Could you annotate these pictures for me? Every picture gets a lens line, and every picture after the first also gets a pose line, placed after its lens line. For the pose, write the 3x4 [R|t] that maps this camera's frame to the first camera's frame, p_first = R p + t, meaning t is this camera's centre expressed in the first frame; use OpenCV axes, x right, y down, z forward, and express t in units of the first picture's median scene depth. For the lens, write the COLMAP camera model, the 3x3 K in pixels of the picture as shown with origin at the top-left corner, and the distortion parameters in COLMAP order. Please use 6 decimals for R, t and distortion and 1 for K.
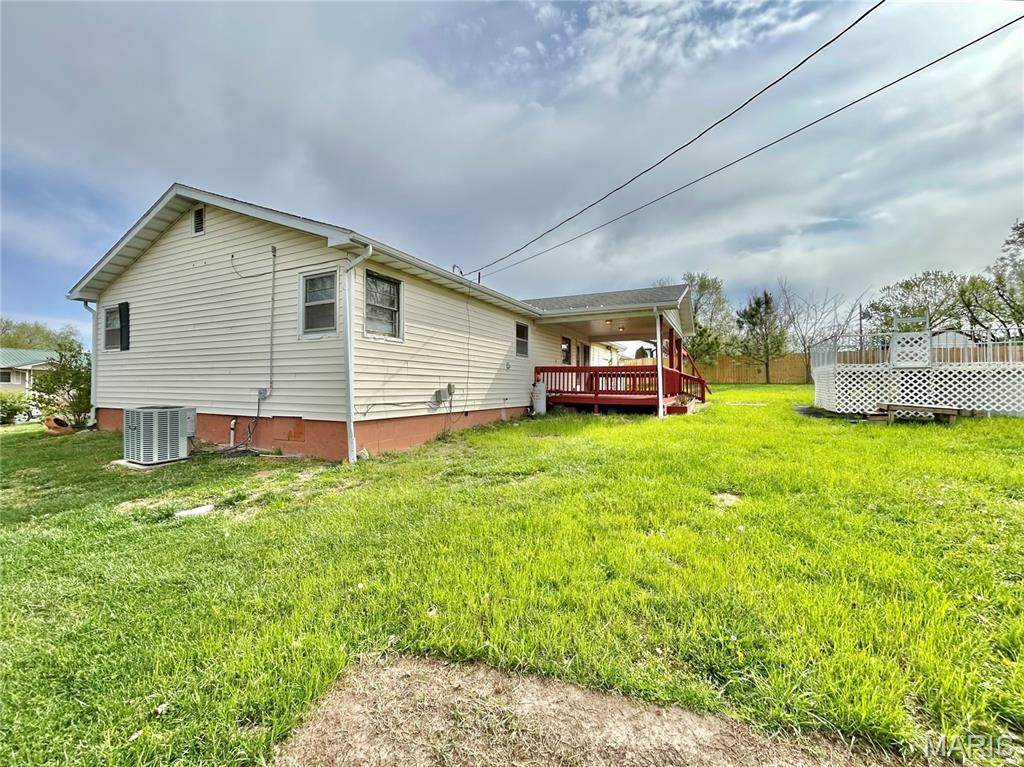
lens RADIAL K [[415.3, 0, 513.7], [0, 415.3, 384.9], [0, 0, 1]] dist [0.000586, -0.001247]
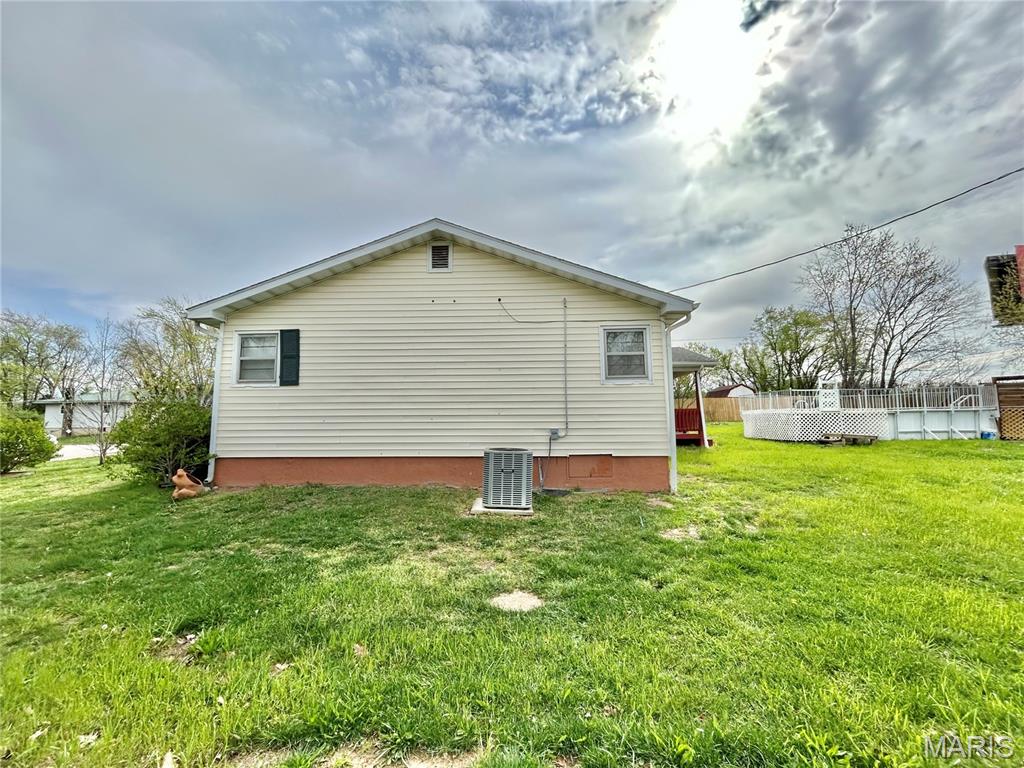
lens RADIAL K [[415.3, 0, 505.1], [0, 415.3, 388.3], [0, 0, 1]] dist [0.000586, -0.001247]
pose [[0.906637, 0.028200, 0.420968, -0.747696], [0.009099, 0.996225, -0.086331, -0.002800], [-0.421813, 0.082101, 0.902958, 0.062139]]
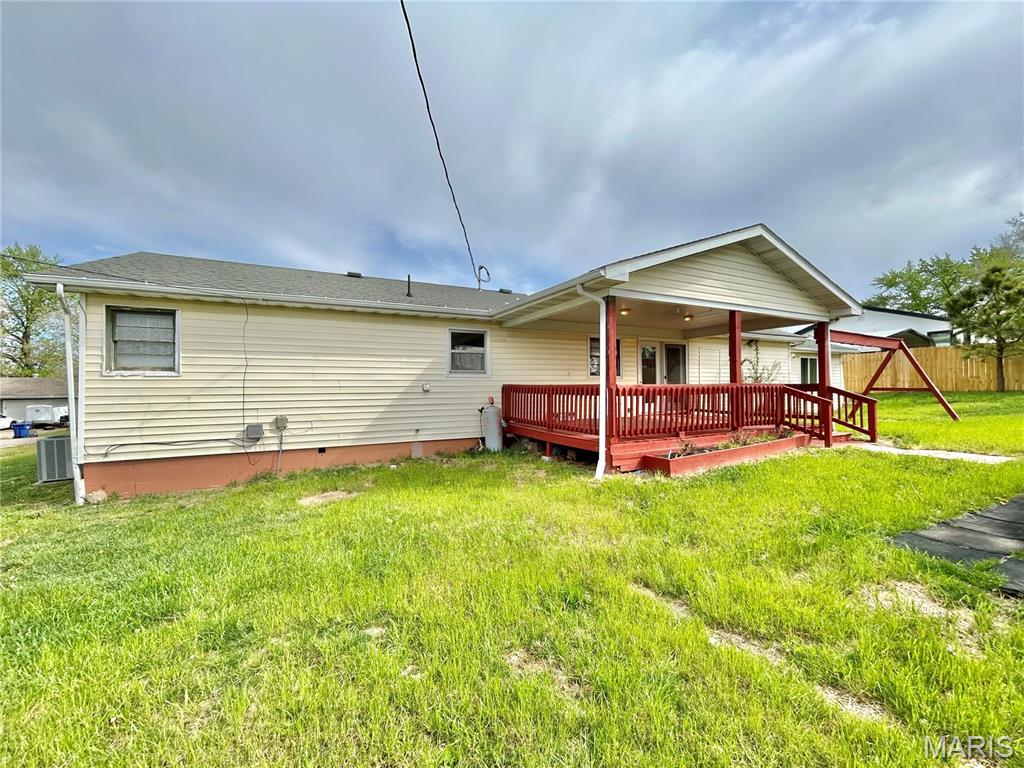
lens RADIAL K [[415.3, 0, 539.5], [0, 415.3, 383.4], [0, 0, 1]] dist [0.000586, -0.001247]
pose [[0.806911, -0.021177, -0.590293, 0.815317], [0.017003, 0.999776, -0.012624, -0.053285], [0.590428, 0.000150, 0.807090, 0.643265]]
